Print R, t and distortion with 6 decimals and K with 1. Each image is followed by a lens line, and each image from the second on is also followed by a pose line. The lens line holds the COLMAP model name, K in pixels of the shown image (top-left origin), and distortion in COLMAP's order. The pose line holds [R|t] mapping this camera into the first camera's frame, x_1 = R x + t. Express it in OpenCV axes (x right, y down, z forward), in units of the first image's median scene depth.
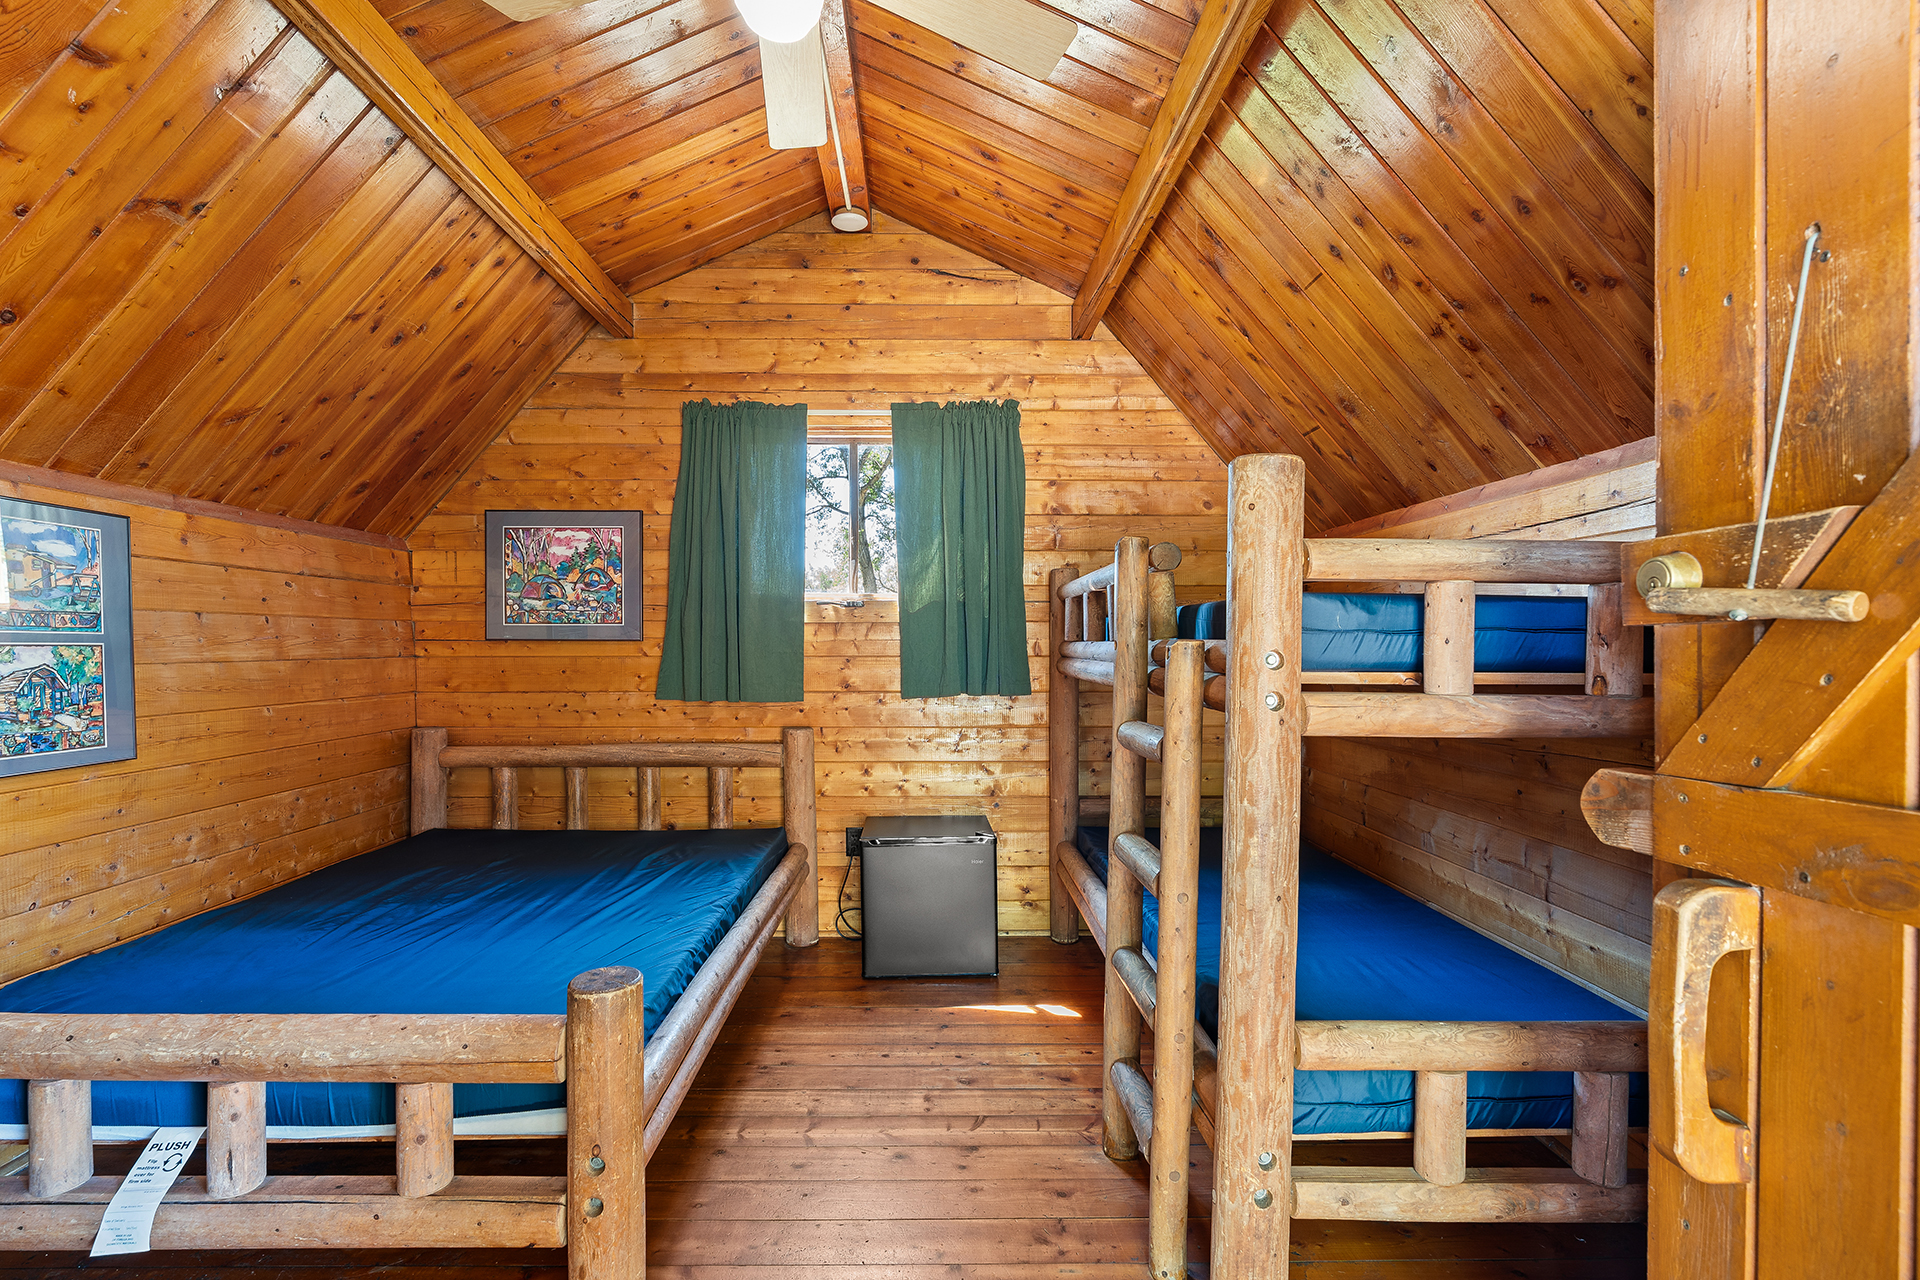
lens RADIAL K [[871.7, 0, 928.3], [0, 871.7, 662.8], [0, 0, 1]] dist [-0.010232, 0.003698]
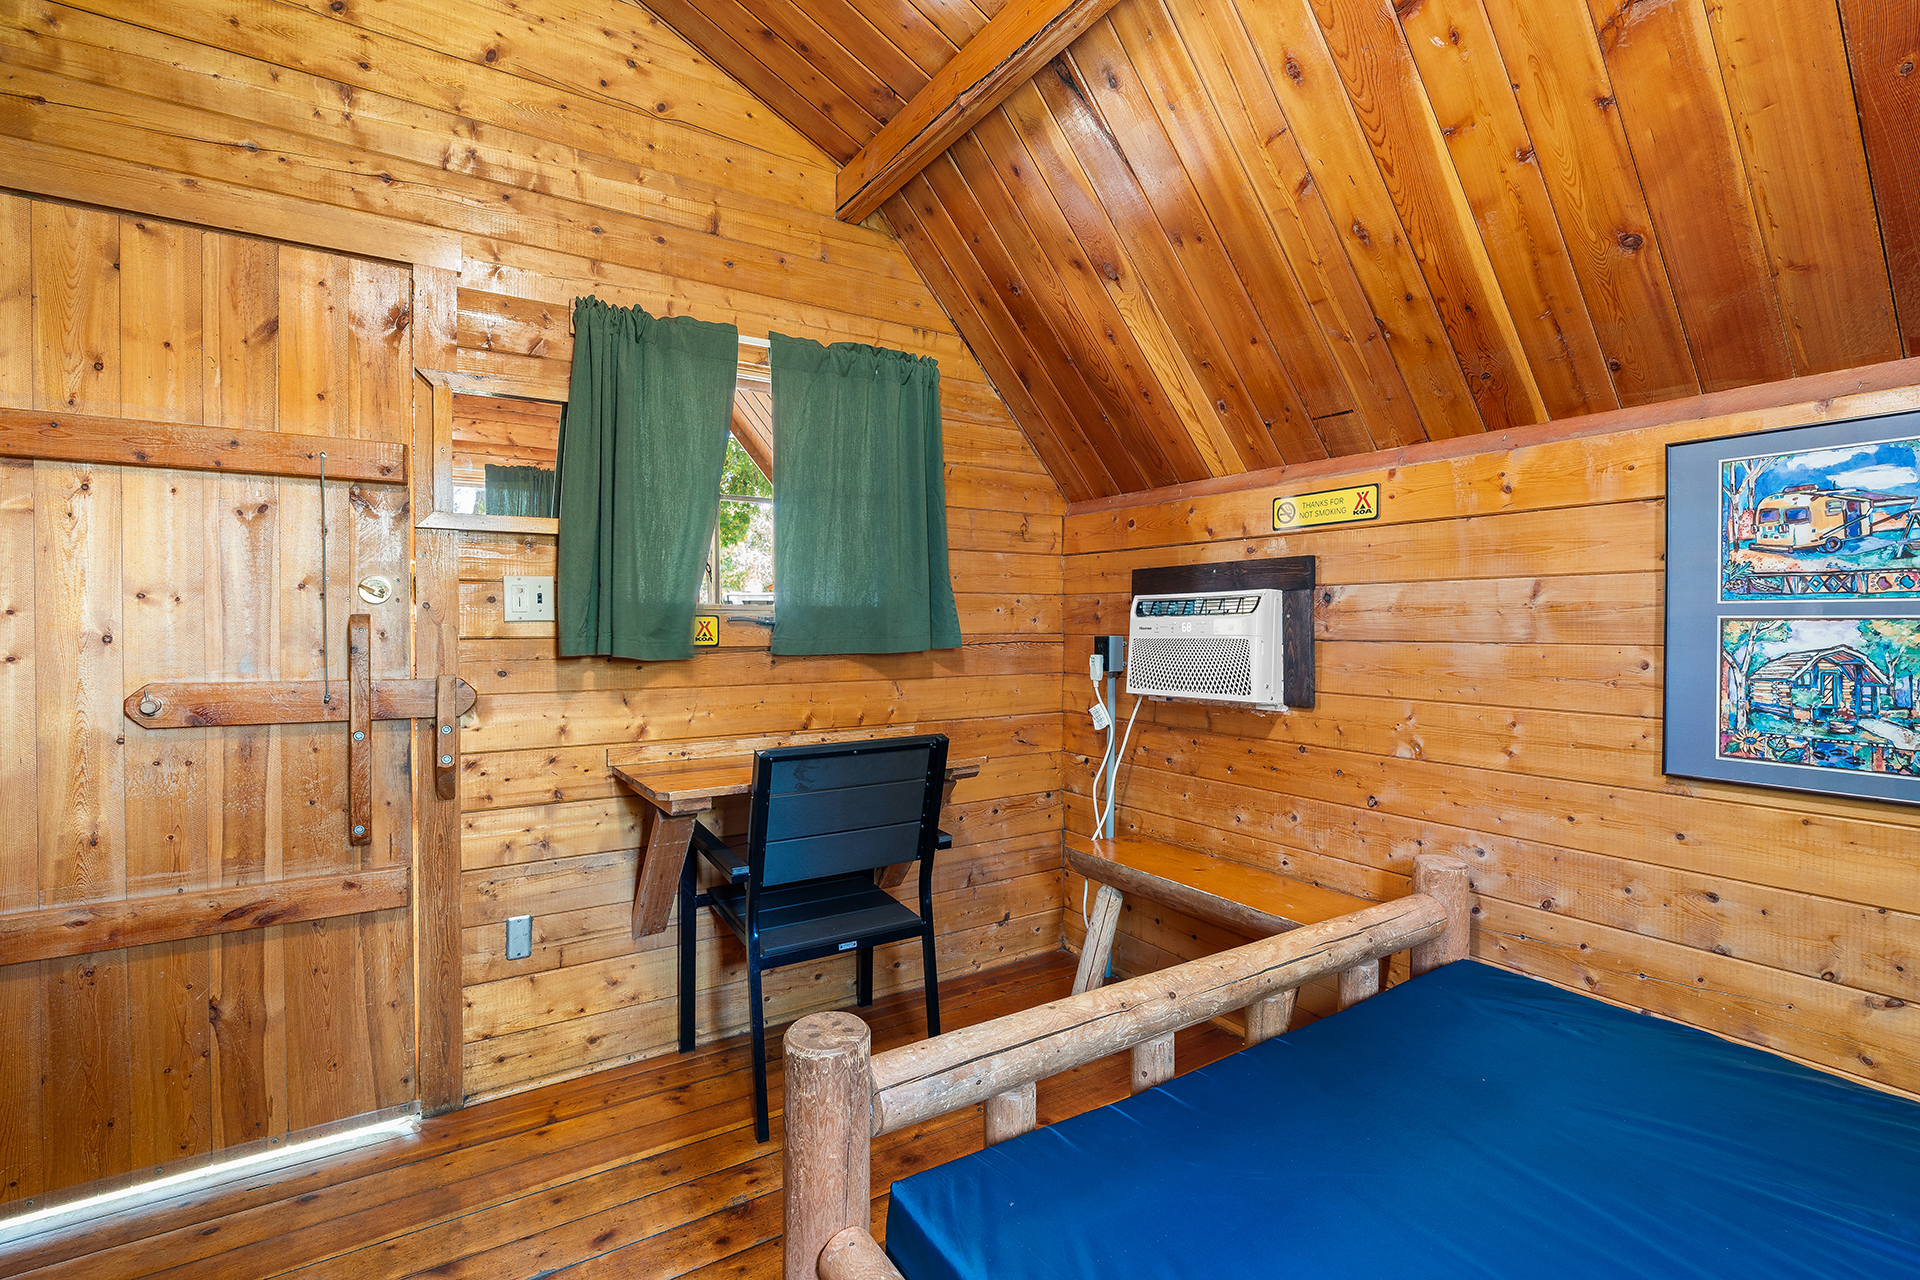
lens RADIAL K [[871.7, 0, 956.6], [0, 871.7, 628.4], [0, 0, 1]] dist [-0.010232, 0.003698]
pose [[-0.845259, 0.005084, -0.534332, -0.016839], [-0.008723, 0.999690, 0.023311, -0.017369], [0.534285, 0.024365, -0.844953, 0.924468]]
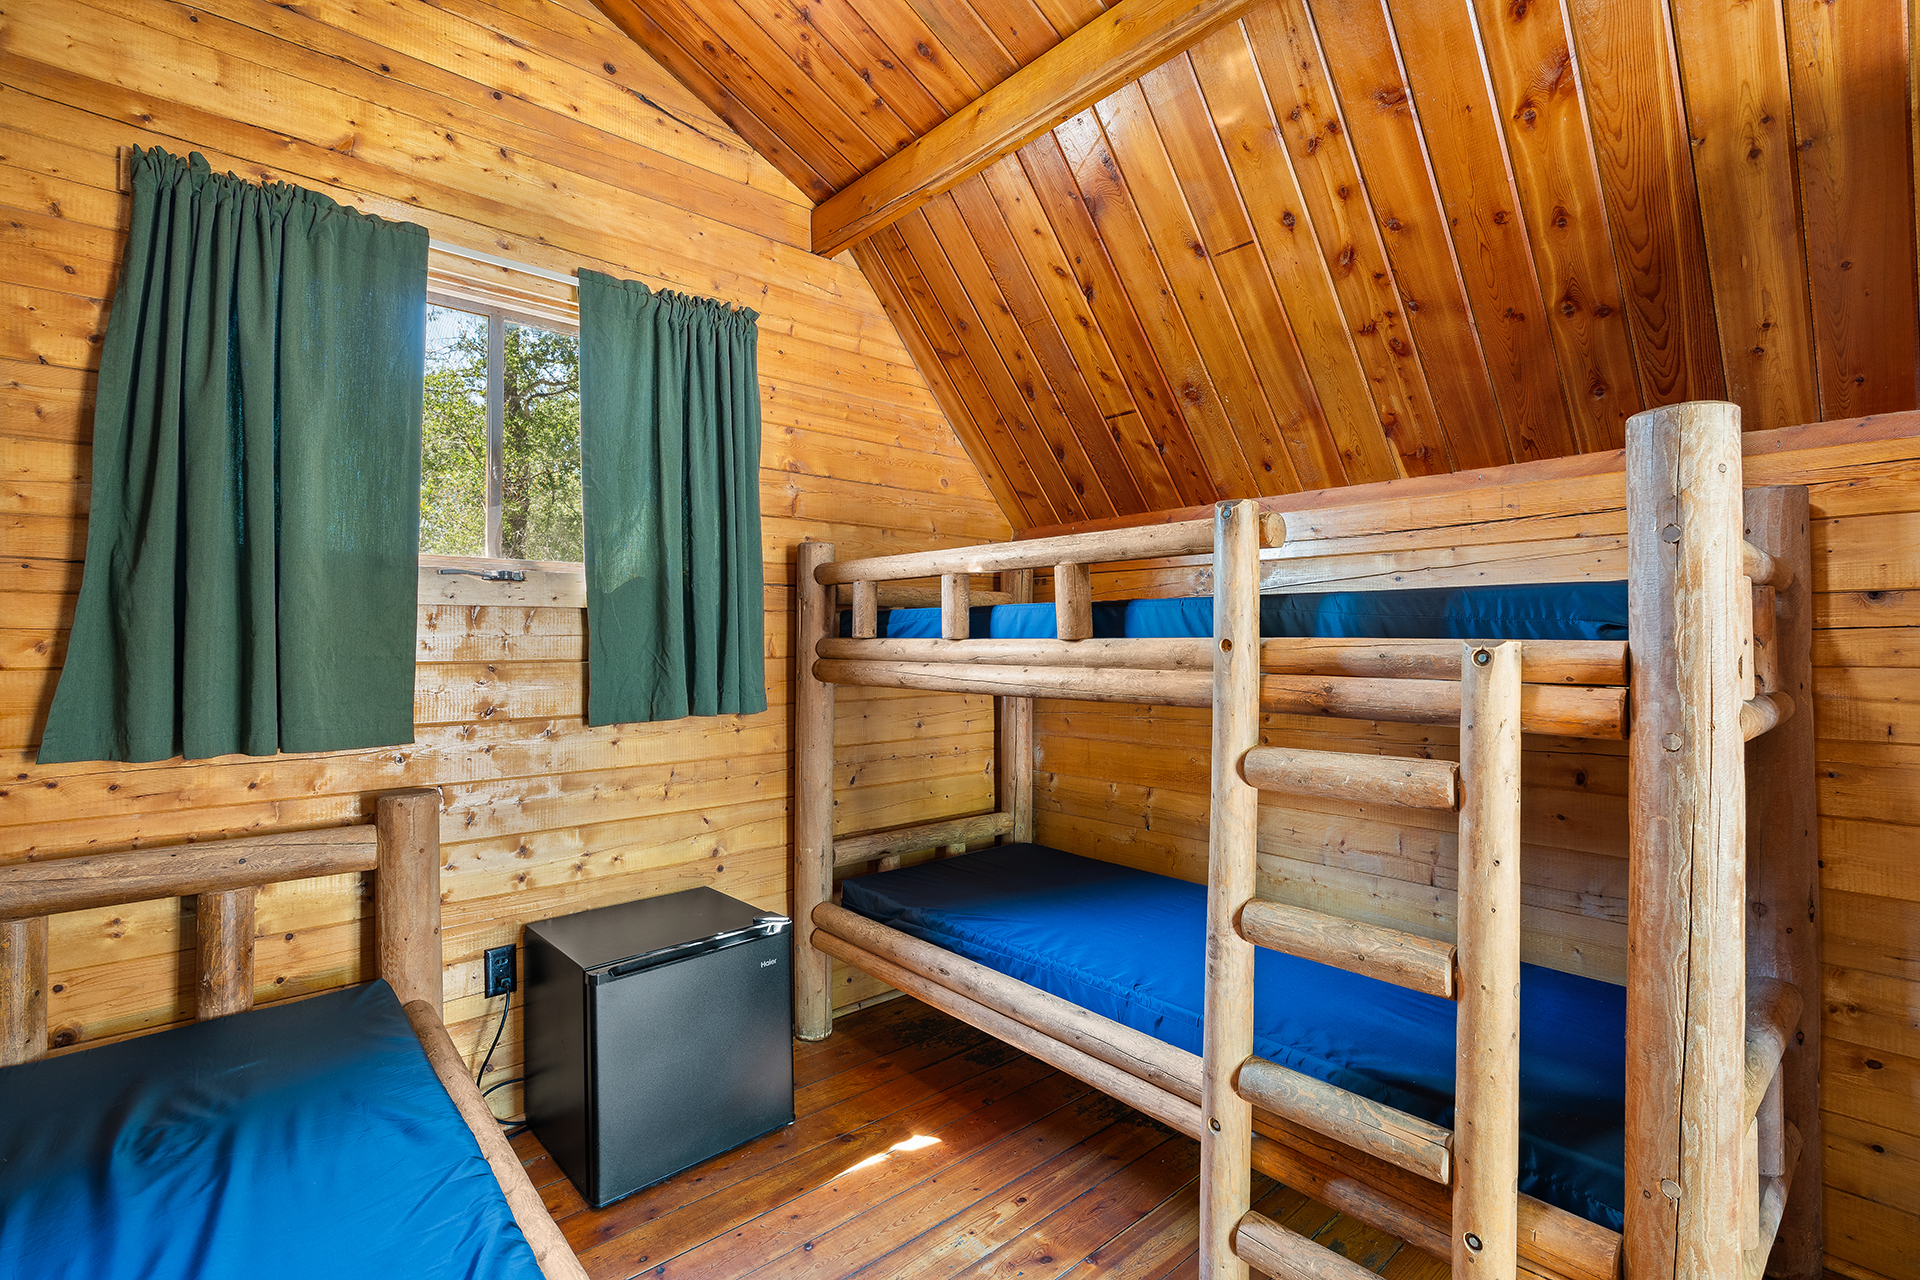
lens RADIAL K [[871.7, 0, 962.8], [0, 871.7, 623.5], [0, 0, 1]] dist [-0.010232, 0.003698]
pose [[0.750606, 0.012645, 0.660628, -0.313954], [0.013564, 0.999311, -0.034538, -0.011521], [-0.660610, 0.034885, 0.749918, 0.428037]]
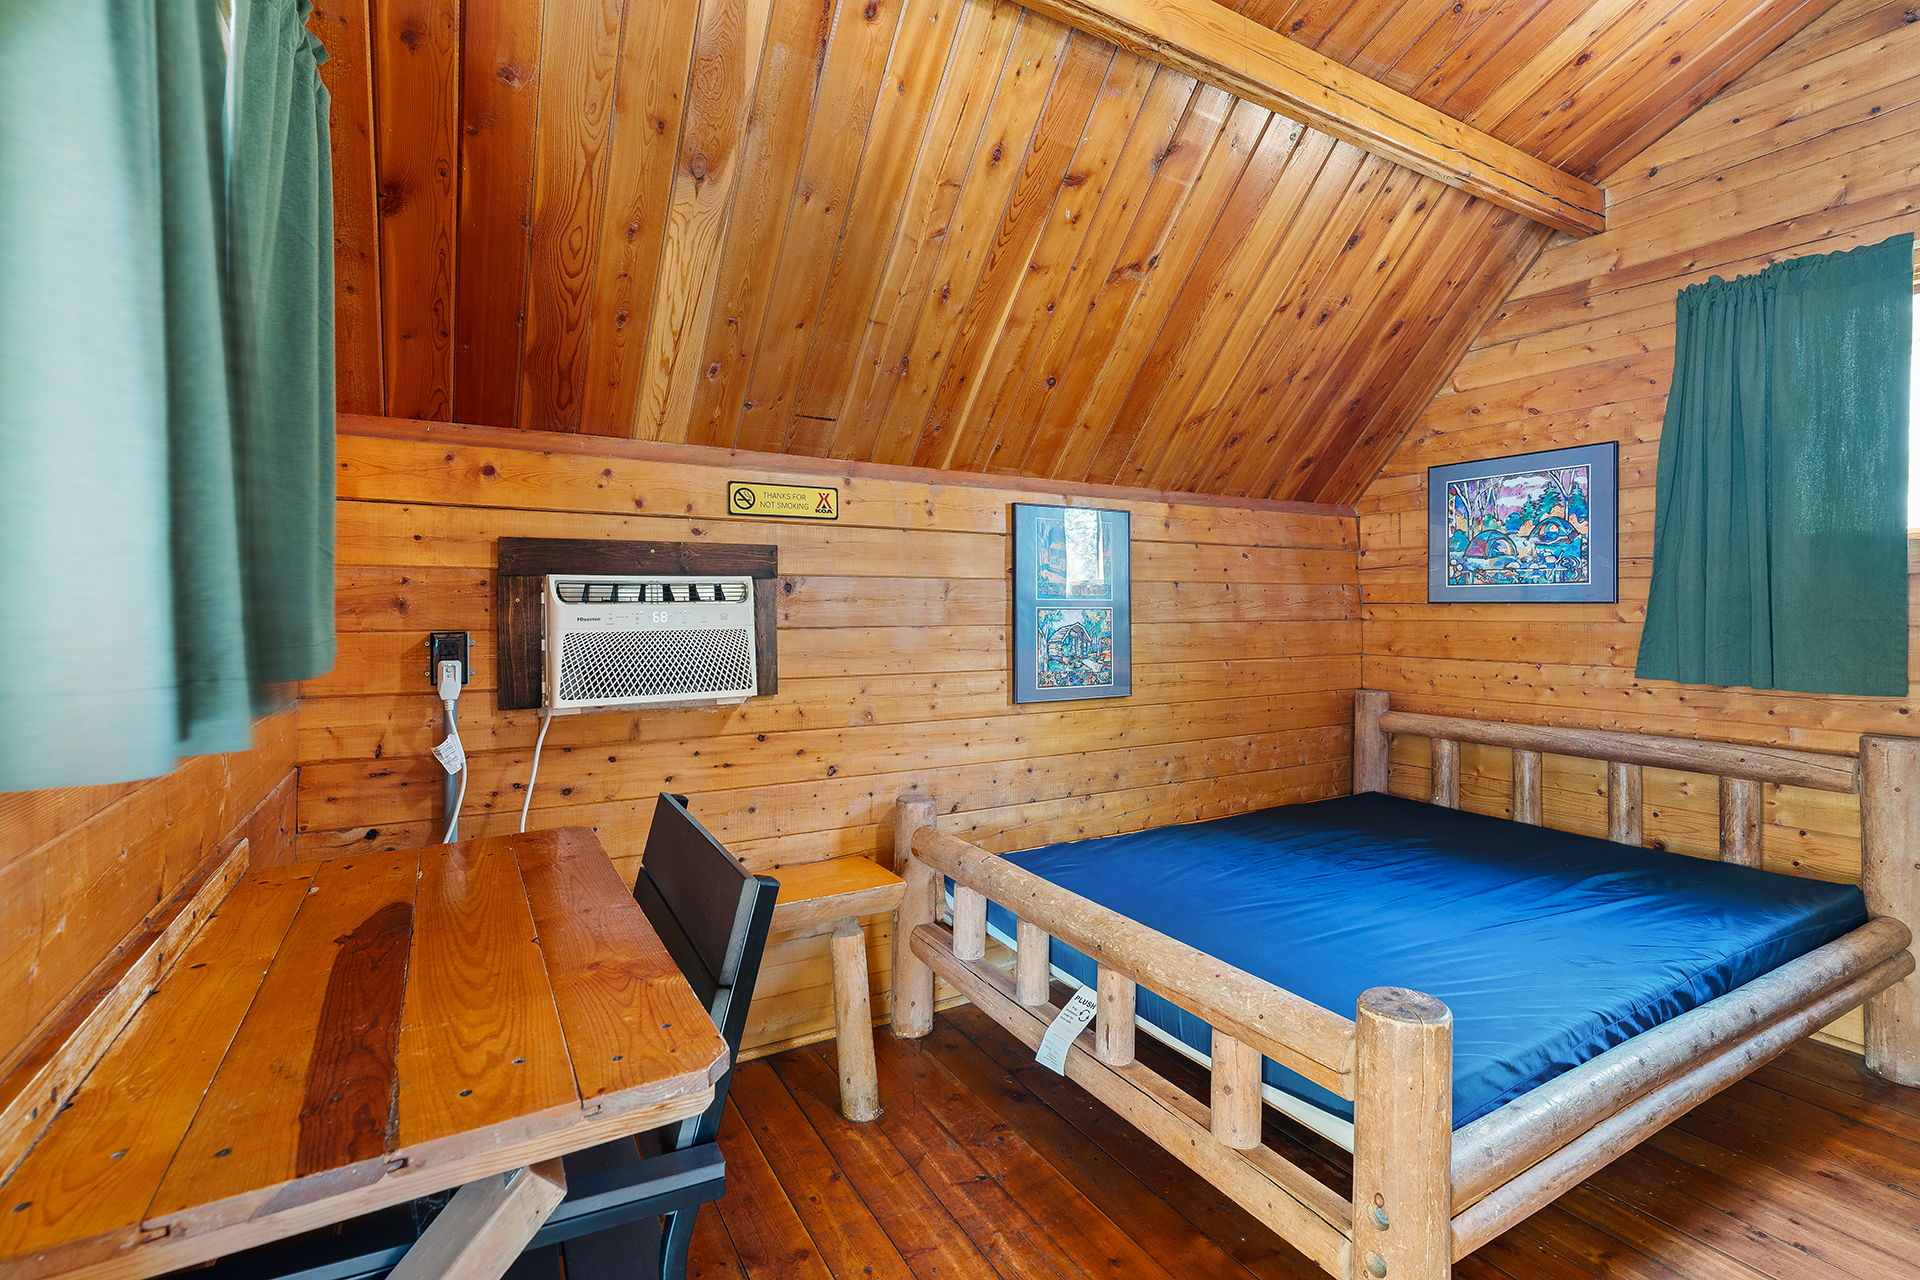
lens RADIAL K [[871.7, 0, 954.7], [0, 871.7, 602.1], [0, 0, 1]] dist [-0.010232, 0.003698]
pose [[0.494693, -0.005277, -0.869052, 0.079985], [-0.016772, 0.999737, -0.015618, -0.004707], [0.868906, 0.022302, 0.494475, 0.099442]]
